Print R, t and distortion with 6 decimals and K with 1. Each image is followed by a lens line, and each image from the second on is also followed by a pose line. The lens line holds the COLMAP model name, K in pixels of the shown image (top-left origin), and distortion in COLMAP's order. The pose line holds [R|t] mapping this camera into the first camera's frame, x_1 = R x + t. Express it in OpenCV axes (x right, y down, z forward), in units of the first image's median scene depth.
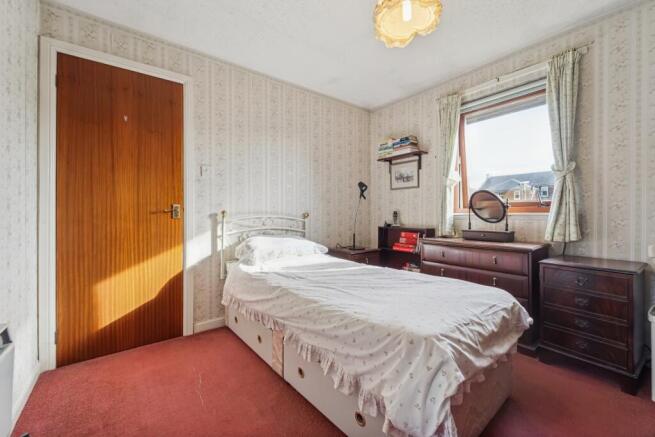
lens RADIAL K [[271.9, 0, 325.1], [0, 271.9, 216.3], [0, 0, 1]] dist [0.001218, -0.000389]
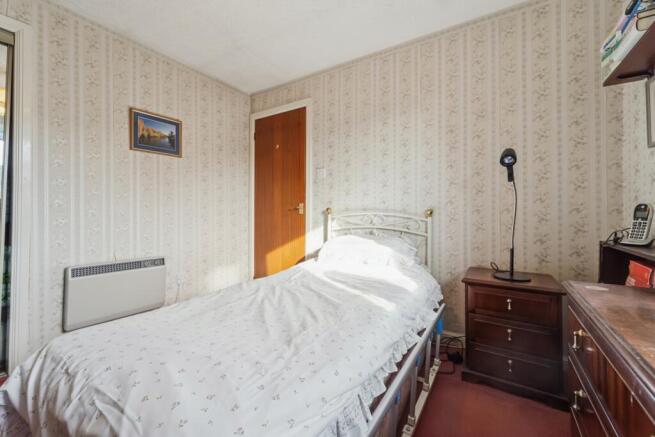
lens RADIAL K [[271.9, 0, 325.6], [0, 271.9, 211.4], [0, 0, 1]] dist [0.001218, -0.000389]
pose [[0.333784, 0.002630, -0.942646, 0.664086], [-0.007573, 0.999971, 0.000108, -0.007399], [0.942619, 0.007103, 0.333794, 0.662538]]
